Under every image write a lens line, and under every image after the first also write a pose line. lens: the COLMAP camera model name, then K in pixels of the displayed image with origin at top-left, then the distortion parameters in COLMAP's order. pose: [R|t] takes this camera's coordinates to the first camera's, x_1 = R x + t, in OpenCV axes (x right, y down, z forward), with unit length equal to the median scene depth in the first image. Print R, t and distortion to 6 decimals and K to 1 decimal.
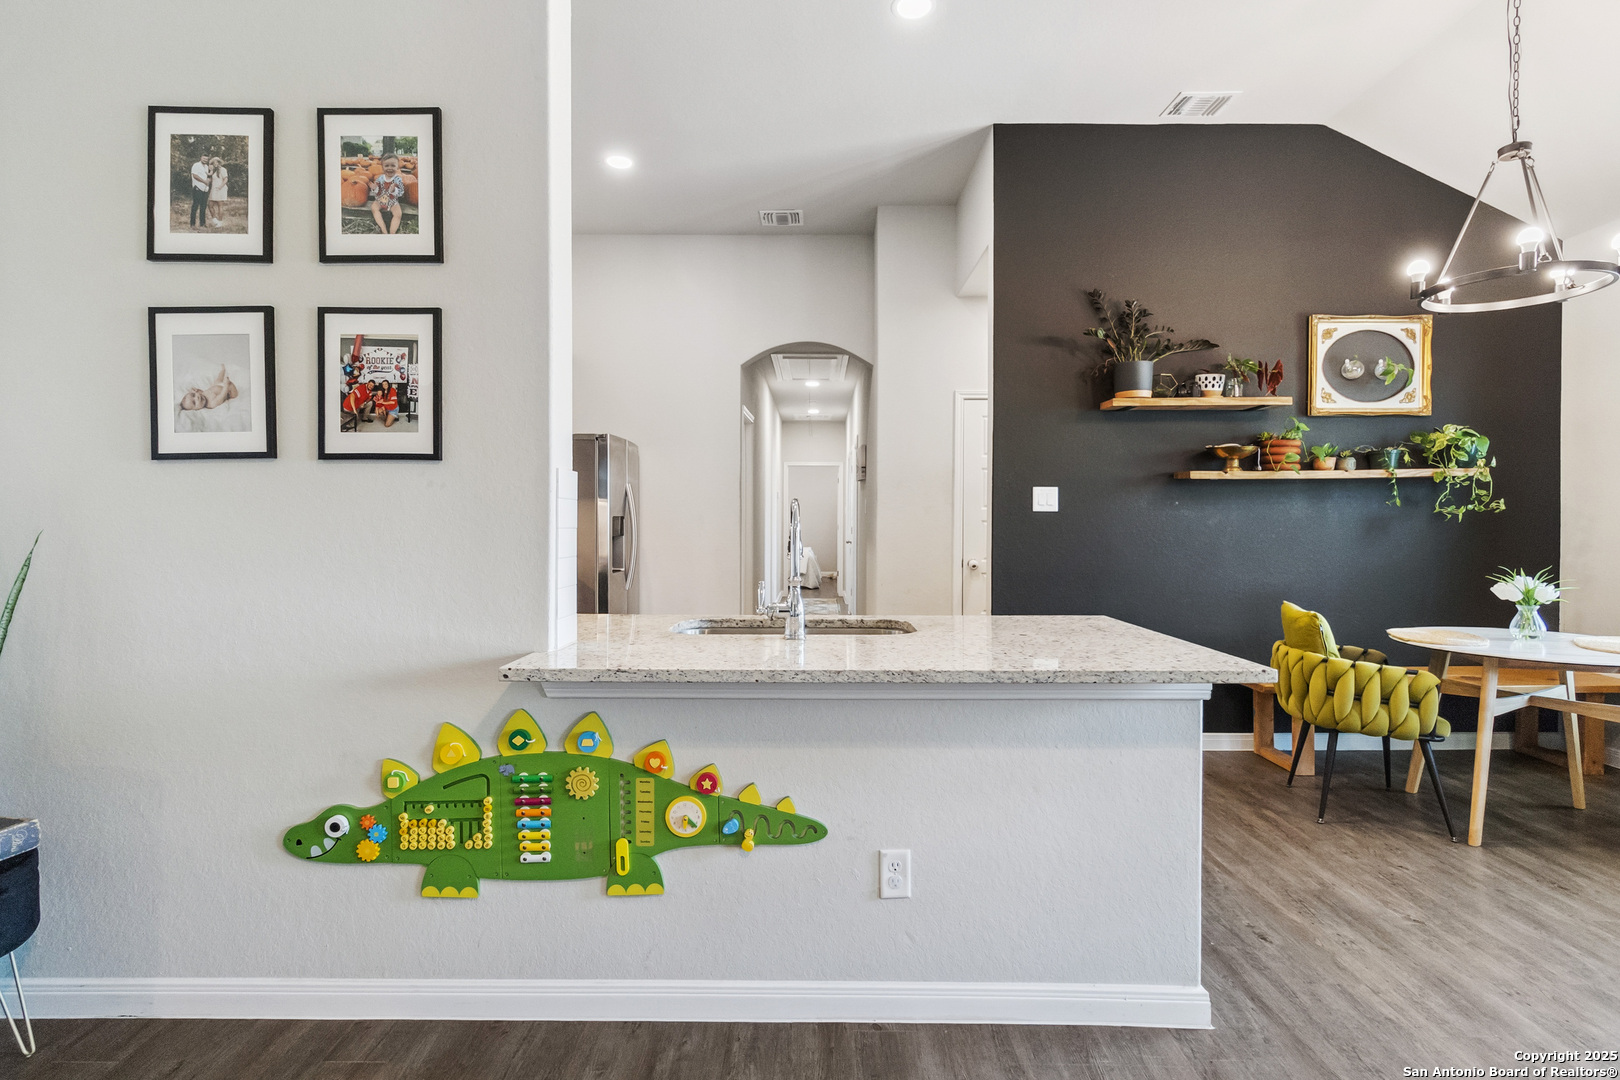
lens RADIAL K [[771.4, 0, 818.0], [0, 771.4, 519.1], [0, 0, 1]] dist [0.001373, 0.001451]
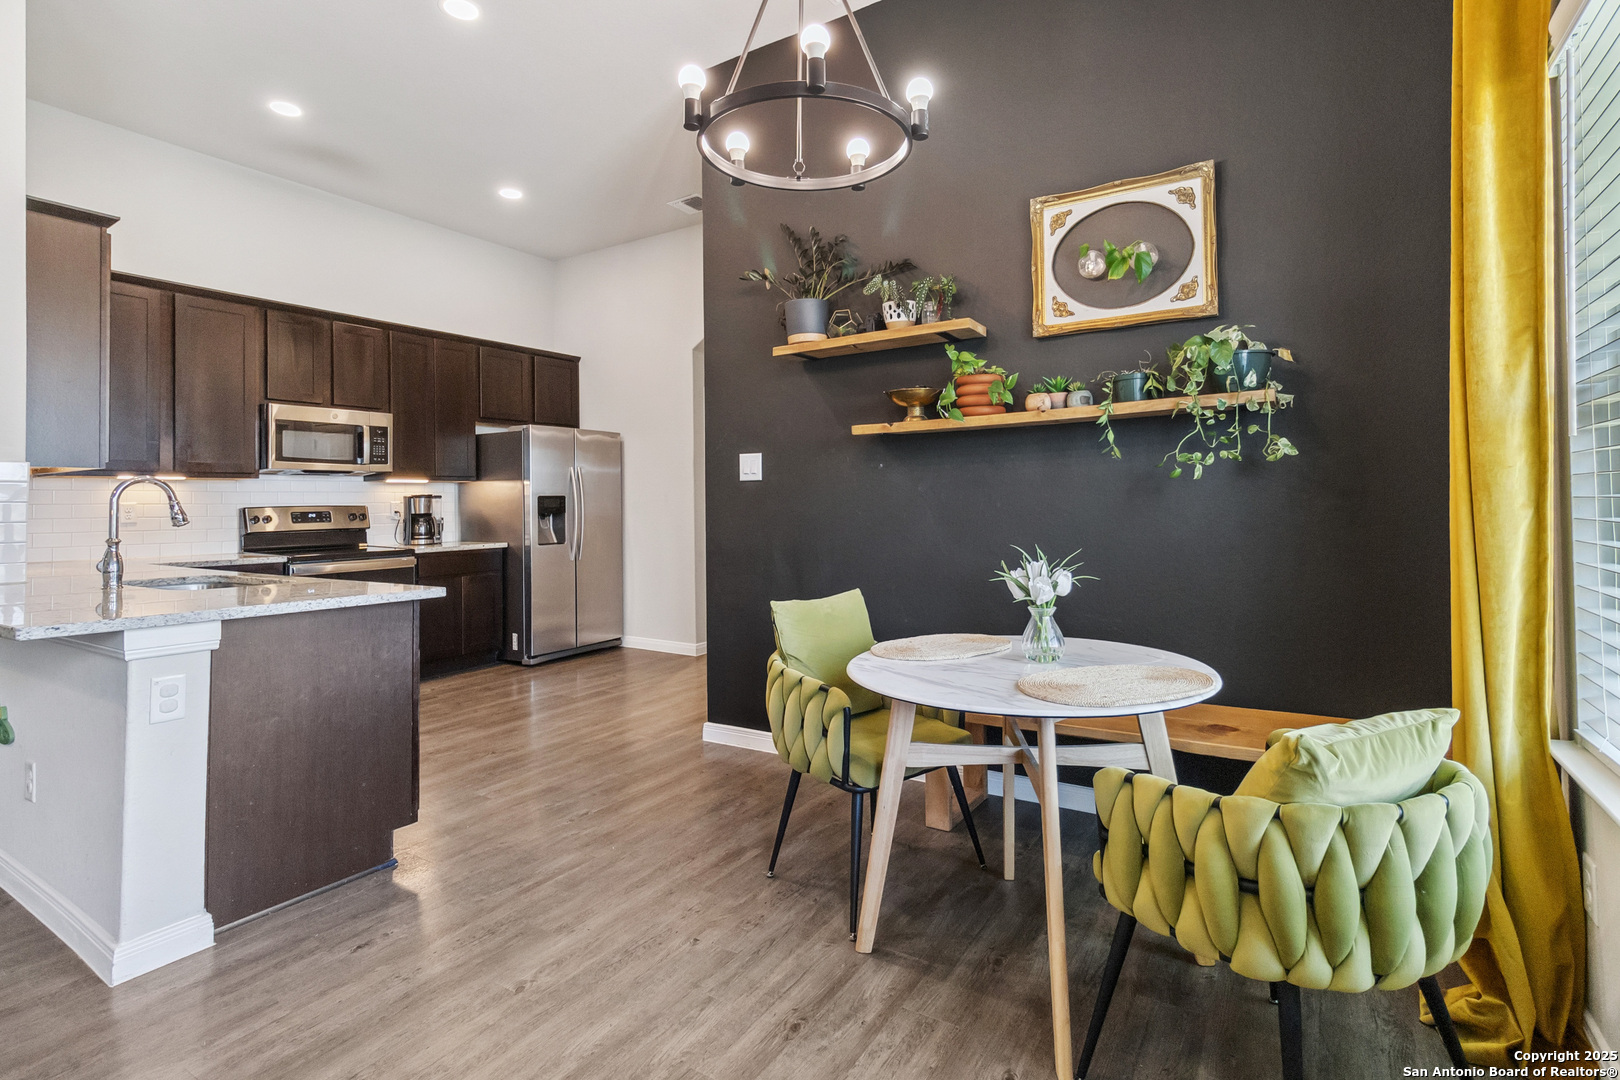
lens RADIAL K [[771.4, 0, 834.3], [0, 771.4, 489.0], [0, 0, 1]] dist [0.001373, 0.001451]
pose [[0.859851, -0.024087, -0.509976, 0.890912], [0.014579, 0.999638, -0.022633, 0.022996], [0.510336, 0.012026, 0.859891, 0.299222]]
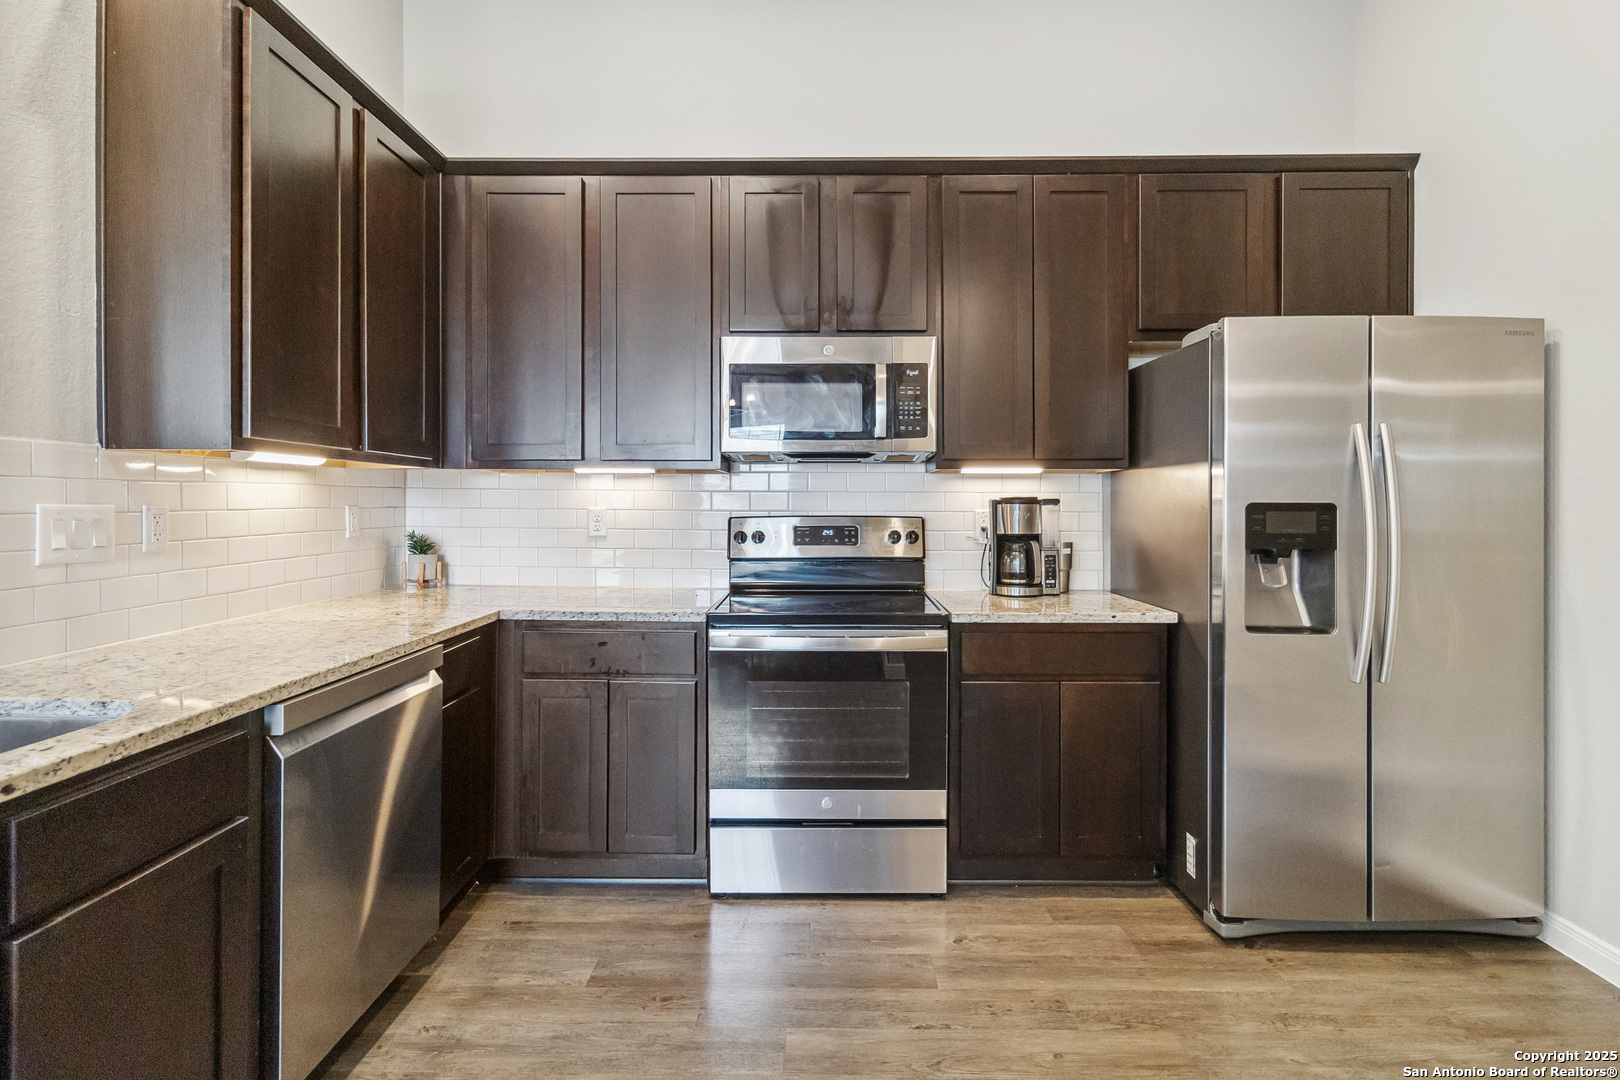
lens RADIAL K [[771.4, 0, 818.9], [0, 771.4, 510.5], [0, 0, 1]] dist [0.001373, 0.001451]
pose [[-0.009872, 0.005242, -0.999938, 0.220284], [-0.007645, 0.999957, 0.005317, -0.000418], [0.999922, 0.007697, -0.009832, 0.968804]]
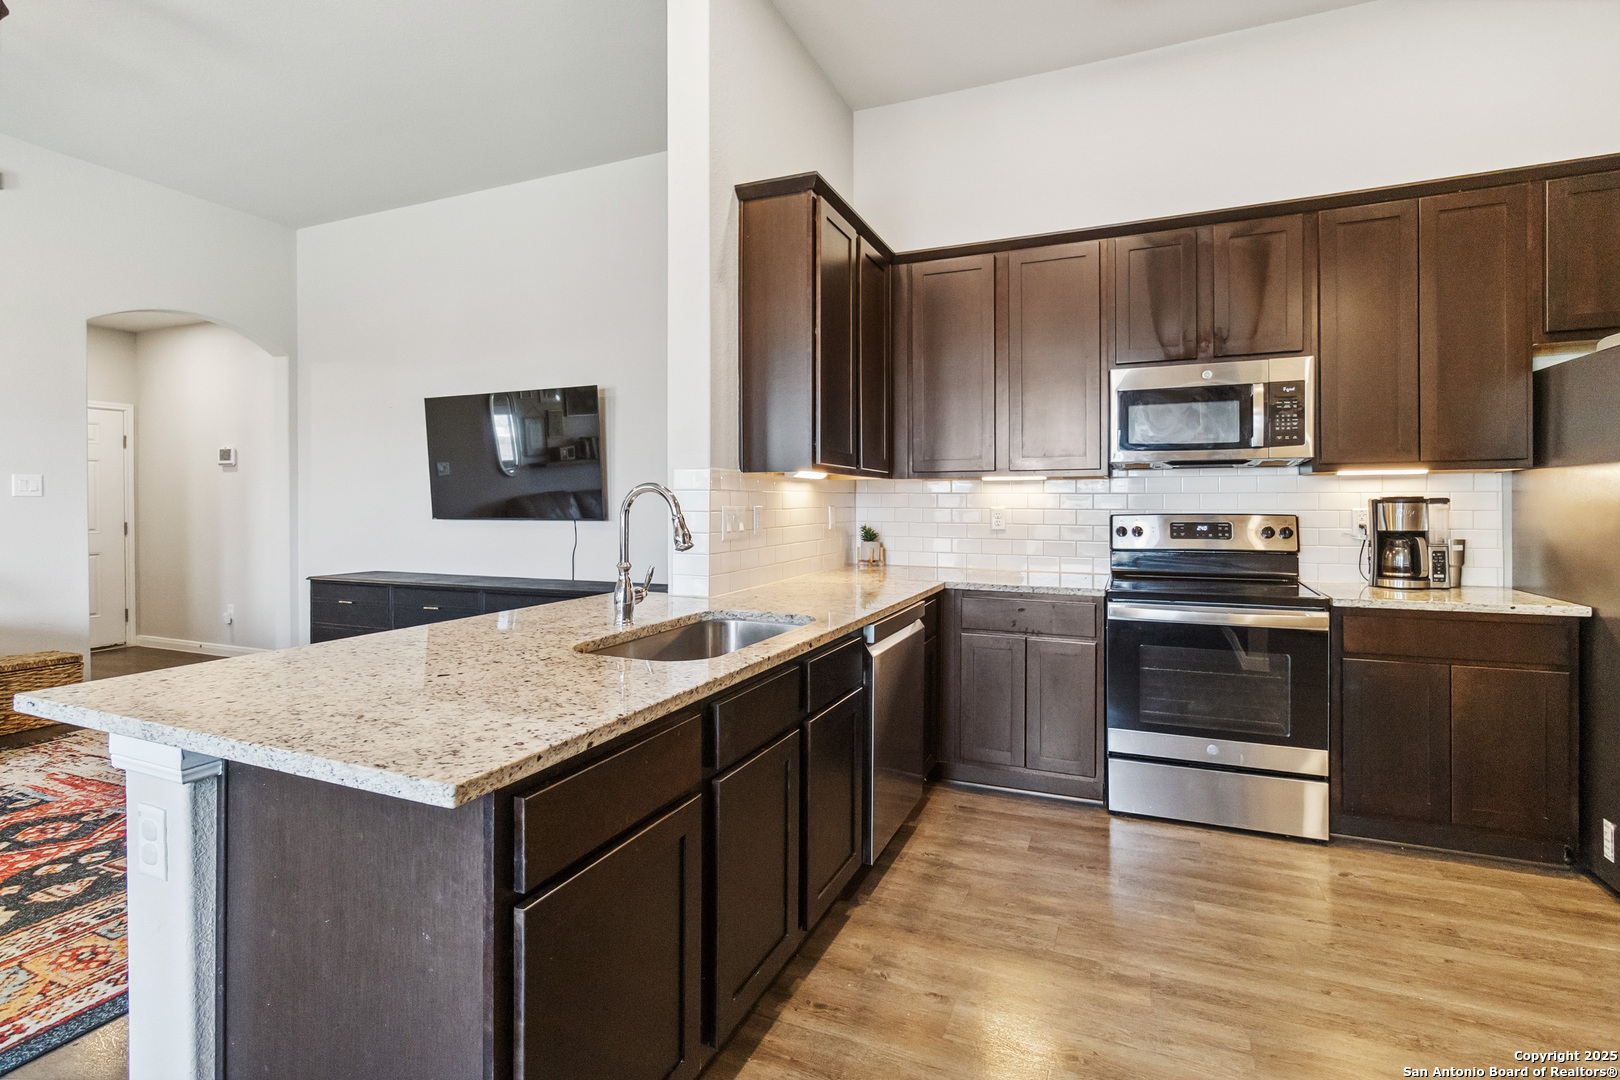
lens RADIAL K [[771.4, 0, 812.5], [0, 771.4, 505.6], [0, 0, 1]] dist [0.001373, 0.001451]
pose [[-0.389976, 0.001398, -0.920824, 0.444950], [-0.004144, 0.999986, 0.003273, -0.001442], [0.920816, 0.005092, -0.389965, 0.904814]]
